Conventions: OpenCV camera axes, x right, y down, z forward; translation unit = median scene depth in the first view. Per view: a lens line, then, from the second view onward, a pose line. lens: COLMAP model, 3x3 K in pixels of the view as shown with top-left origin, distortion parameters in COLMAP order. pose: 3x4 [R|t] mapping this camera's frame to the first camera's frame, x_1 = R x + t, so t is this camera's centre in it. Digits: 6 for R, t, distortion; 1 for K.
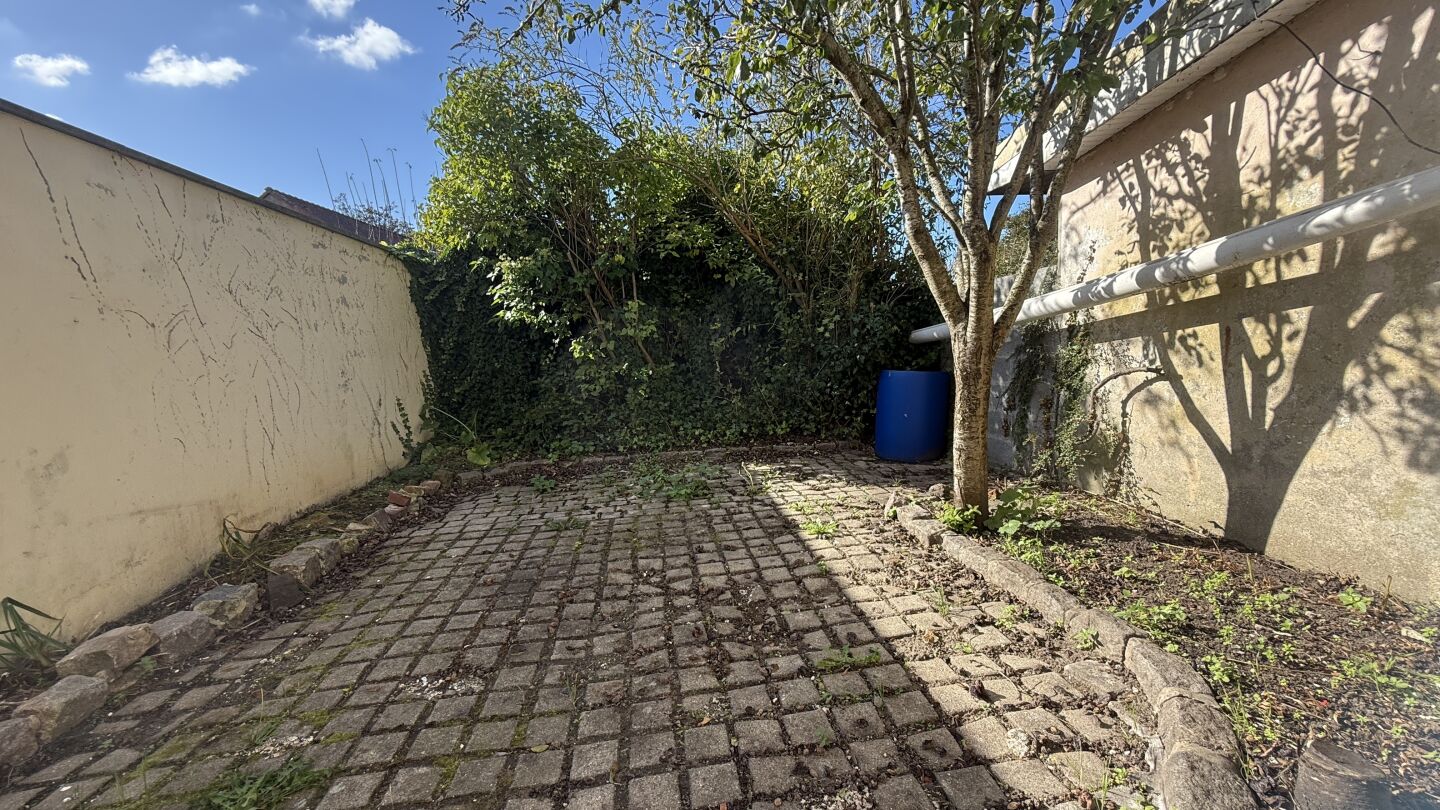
lens RADIAL K [[565.2, 0, 724.5], [0, 565.2, 406.0], [0, 0, 1]] dist [-0.000229, 0.000209]
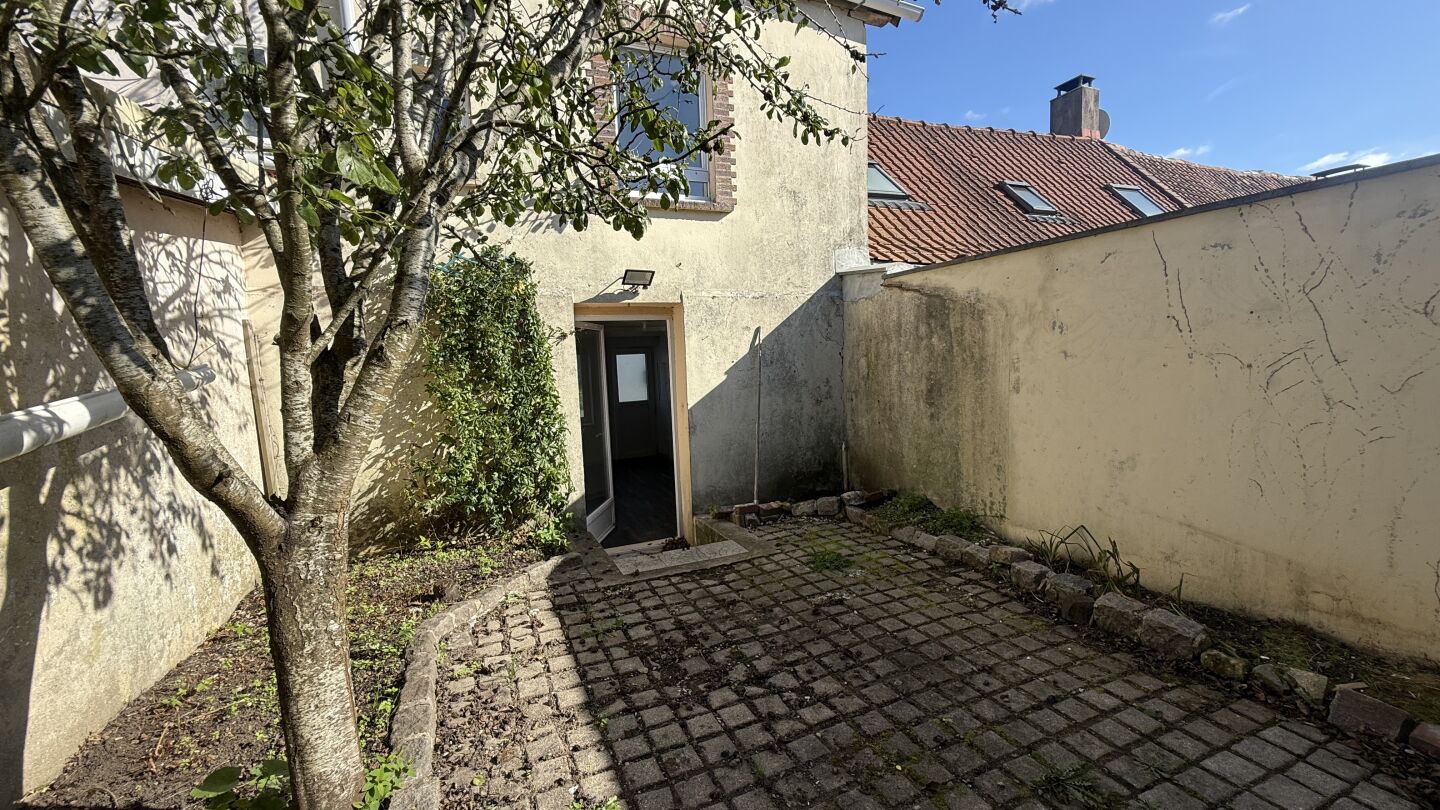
lens RADIAL K [[565.2, 0, 723.8], [0, 565.2, 409.7], [0, 0, 1]] dist [-0.000229, 0.000209]
pose [[-0.953945, 0.113763, -0.277572, 0.235900], [0.054184, 0.975426, 0.213562, -0.449071], [0.295046, 0.188686, -0.936667, 2.269259]]
